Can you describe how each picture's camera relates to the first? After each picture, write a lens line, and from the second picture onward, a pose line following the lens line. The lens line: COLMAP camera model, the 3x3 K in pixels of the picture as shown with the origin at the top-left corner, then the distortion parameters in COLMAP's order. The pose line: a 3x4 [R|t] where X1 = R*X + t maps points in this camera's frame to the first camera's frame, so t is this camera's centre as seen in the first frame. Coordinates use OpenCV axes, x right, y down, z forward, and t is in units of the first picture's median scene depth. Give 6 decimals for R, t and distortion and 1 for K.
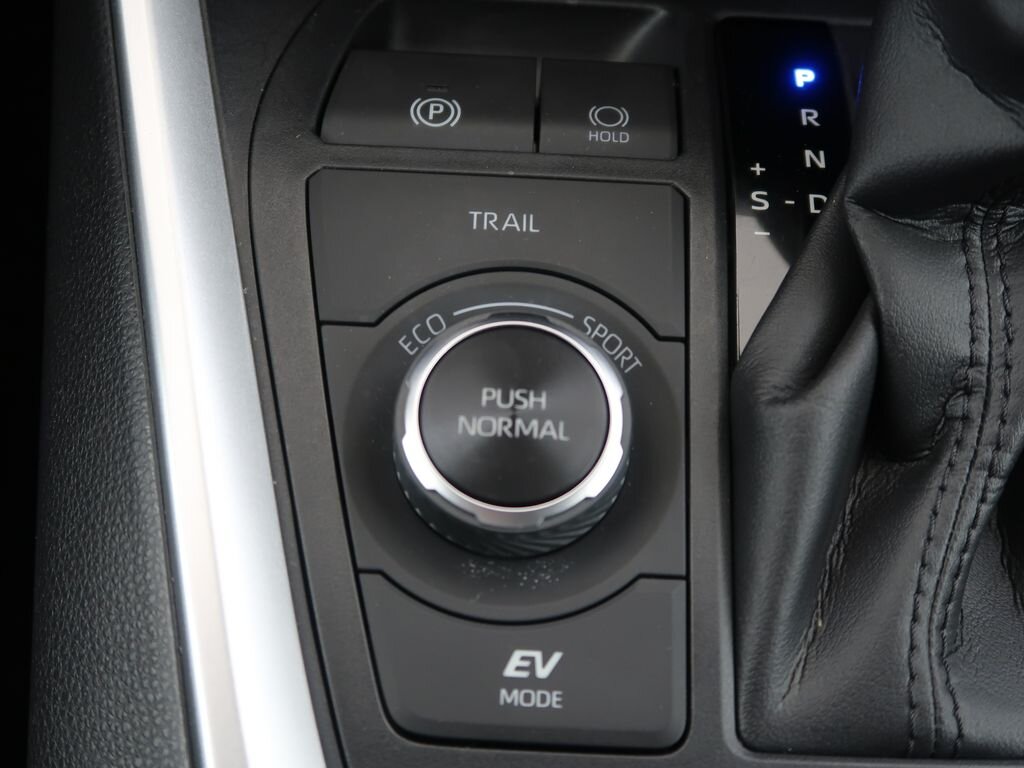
lens RADIAL K [[1266.2, 0, 512.0], [0, 1266.2, 384.0], [0, 0, 1]] dist [-0.015477, -0.020105]
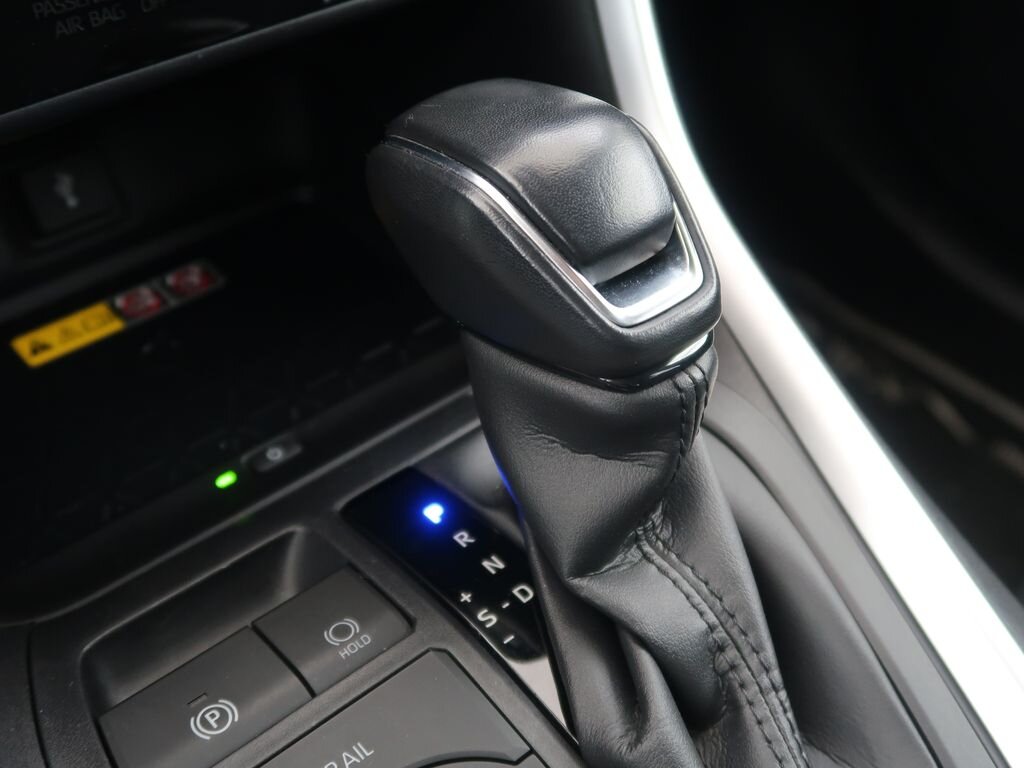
lens RADIAL K [[1266.2, 0, 512.0], [0, 1266.2, 384.0], [0, 0, 1]] dist [-0.015477, -0.020105]
pose [[0.720469, -0.464463, 0.514974, -0.329142], [0.591273, 0.799451, -0.106178, -0.197256], [-0.362381, 0.380988, 0.850605, -0.124866]]
